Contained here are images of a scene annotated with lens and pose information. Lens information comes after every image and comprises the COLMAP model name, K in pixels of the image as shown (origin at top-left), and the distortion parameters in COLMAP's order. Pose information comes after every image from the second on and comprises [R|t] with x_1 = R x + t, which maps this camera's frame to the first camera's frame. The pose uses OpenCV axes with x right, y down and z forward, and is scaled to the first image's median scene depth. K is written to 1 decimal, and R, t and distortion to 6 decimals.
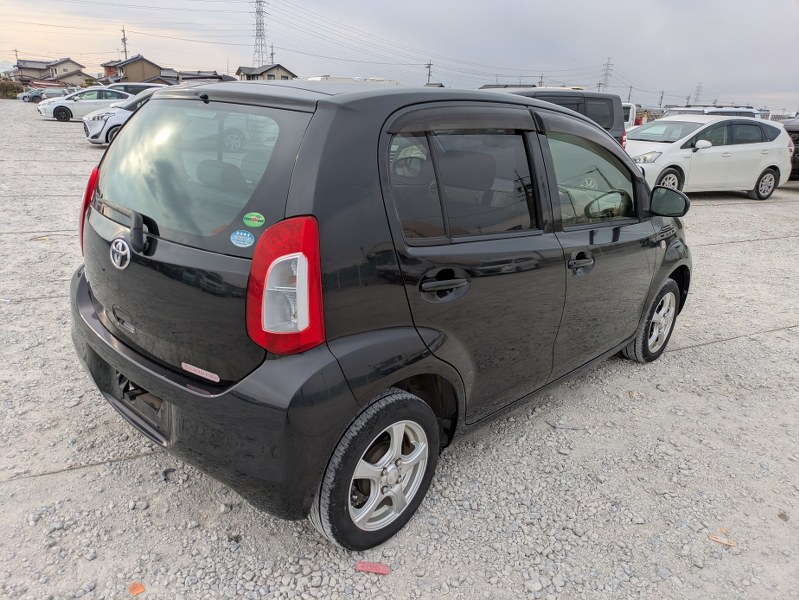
lens RADIAL K [[599.3, 0, 400.9], [0, 599.3, 303.6], [0, 0, 1]] dist [0.039798, -0.030082]
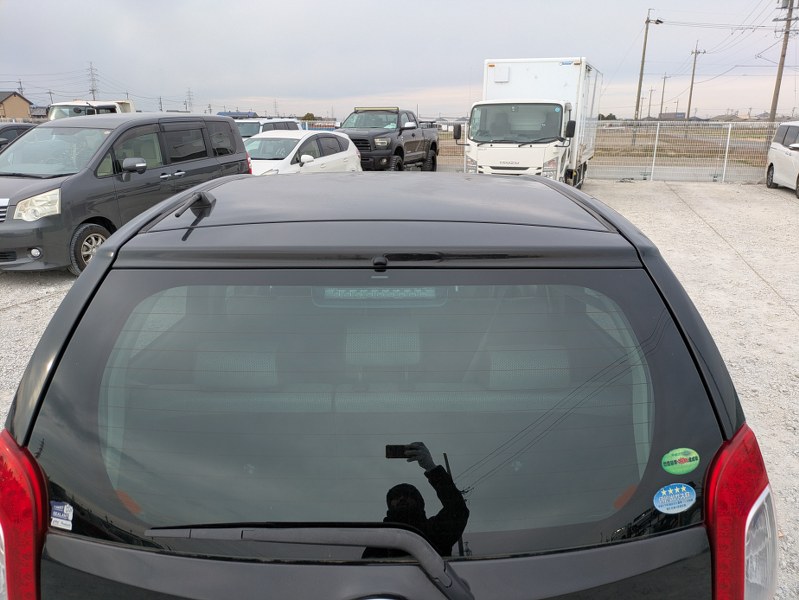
lens RADIAL K [[599.3, 0, 397.8], [0, 599.3, 307.2], [0, 0, 1]] dist [0.039798, -0.030082]
pose [[0.726010, -0.247070, 0.641768, -0.572827], [0.247499, 0.964571, 0.091357, -0.295672], [-0.641602, 0.092511, 0.761438, 0.493646]]
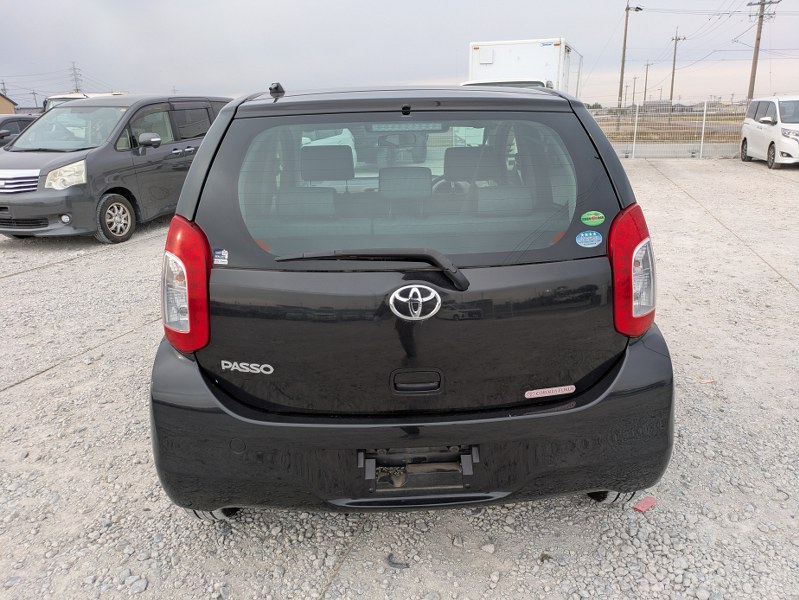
lens RADIAL K [[599.3, 0, 411.4], [0, 599.3, 299.4], [0, 0, 1]] dist [0.039798, -0.030082]
pose [[0.696242, -0.272021, 0.664267, -0.825048], [0.279918, 0.955039, 0.097702, -0.136743], [-0.660978, 0.117916, 0.741083, 0.328474]]
